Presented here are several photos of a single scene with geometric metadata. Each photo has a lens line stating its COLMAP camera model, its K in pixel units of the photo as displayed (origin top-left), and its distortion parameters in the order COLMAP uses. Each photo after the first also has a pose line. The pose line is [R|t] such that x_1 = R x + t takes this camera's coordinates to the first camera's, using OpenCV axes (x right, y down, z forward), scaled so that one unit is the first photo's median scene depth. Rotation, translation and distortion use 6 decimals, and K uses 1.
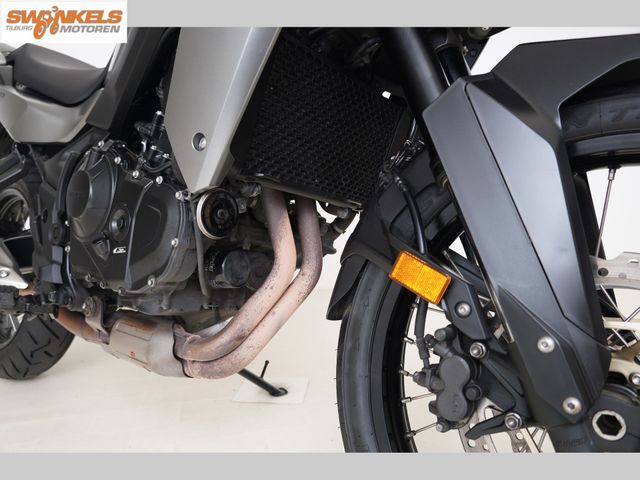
lens RADIAL K [[501.3, 0, 320.0], [0, 501.3, 240.0], [0, 0, 1]] dist [-0.004156, -0.000380]
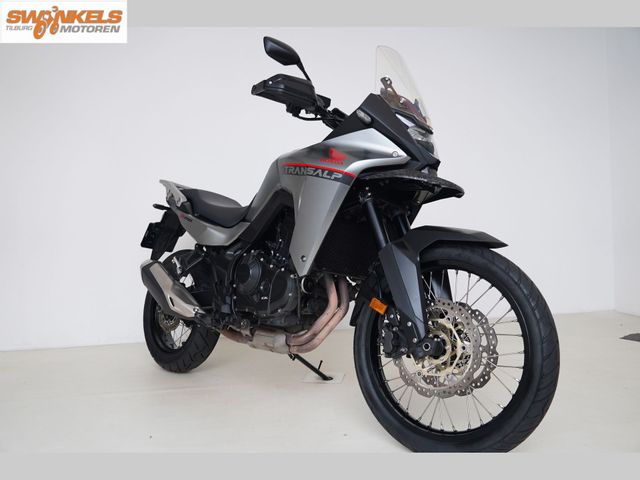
lens RADIAL K [[501.3, 0, 320.0], [0, 501.3, 240.0], [0, 0, 1]] dist [-0.004156, -0.000380]
pose [[0.996883, -0.006015, -0.078666, 0.056763], [-0.002292, 0.994461, -0.105082, -0.003802], [0.078862, 0.104935, 0.991347, -1.379323]]
